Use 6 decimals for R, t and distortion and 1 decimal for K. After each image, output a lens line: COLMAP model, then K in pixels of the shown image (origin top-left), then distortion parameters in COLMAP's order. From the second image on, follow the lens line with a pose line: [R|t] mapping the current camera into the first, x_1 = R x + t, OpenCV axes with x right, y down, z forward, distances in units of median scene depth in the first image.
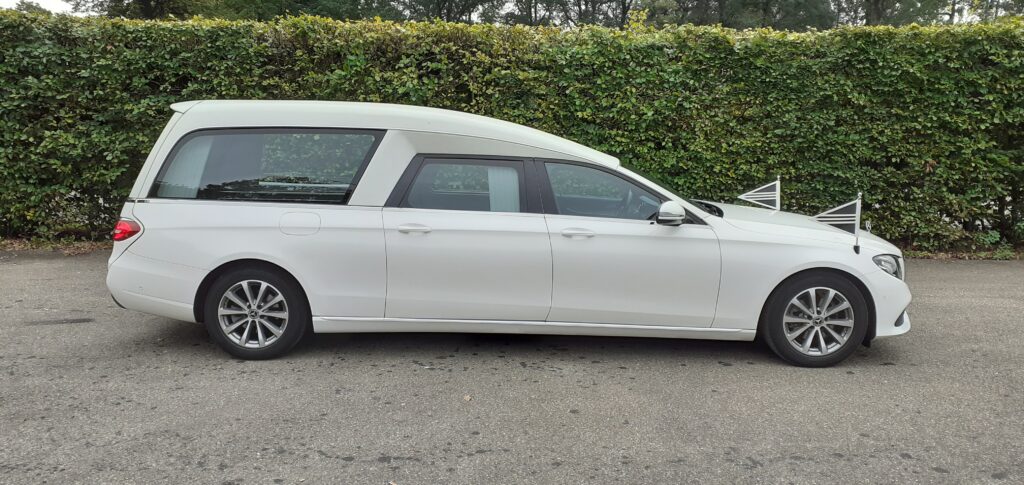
lens RADIAL K [[822.2, 0, 498.1], [0, 822.2, 274.8], [0, 0, 1]] dist [0.077324, -0.111873]
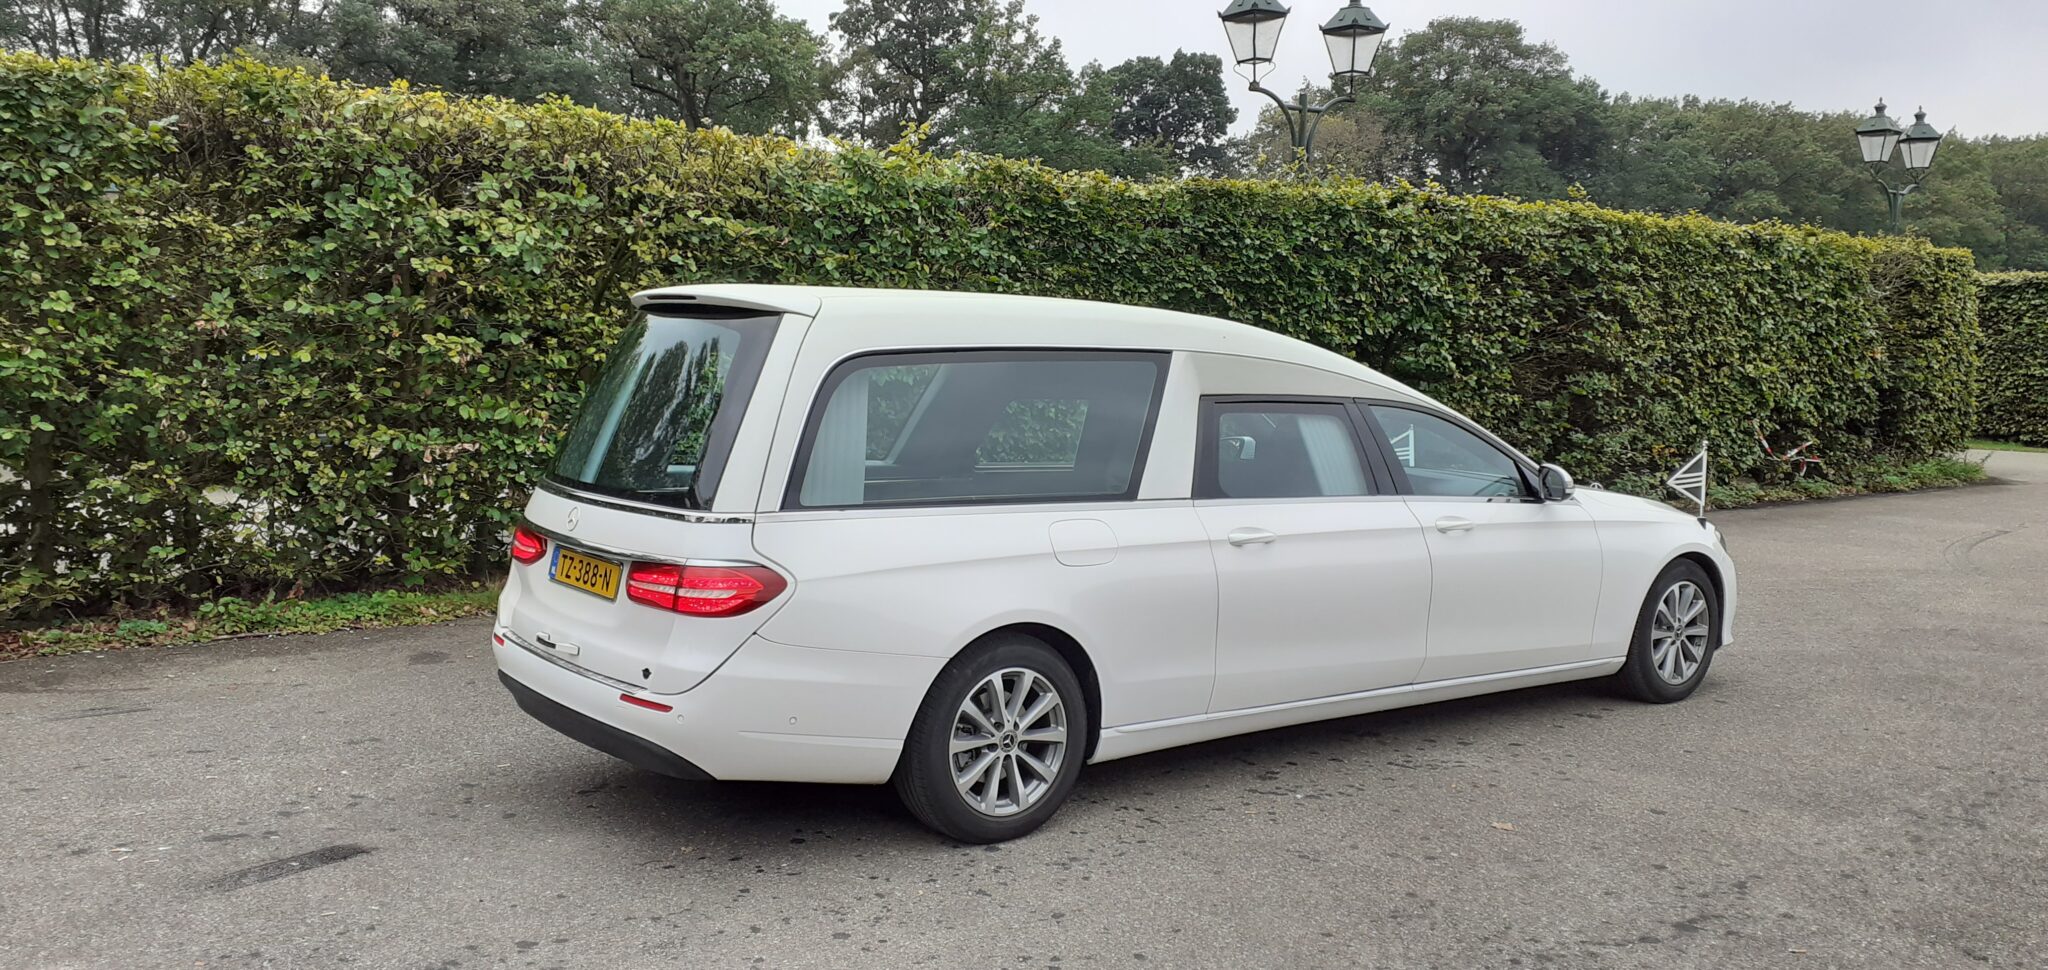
lens RADIAL K [[1644.4, 0, 982.5], [0, 1644.4, 550.9], [0, 0, 1]] dist [0.077324, -0.111873]
pose [[0.794175, -0.073006, 0.603288, -0.465928], [0.097017, 0.995256, -0.007276, -0.029620], [-0.599895, 0.064308, 0.797490, 0.137191]]
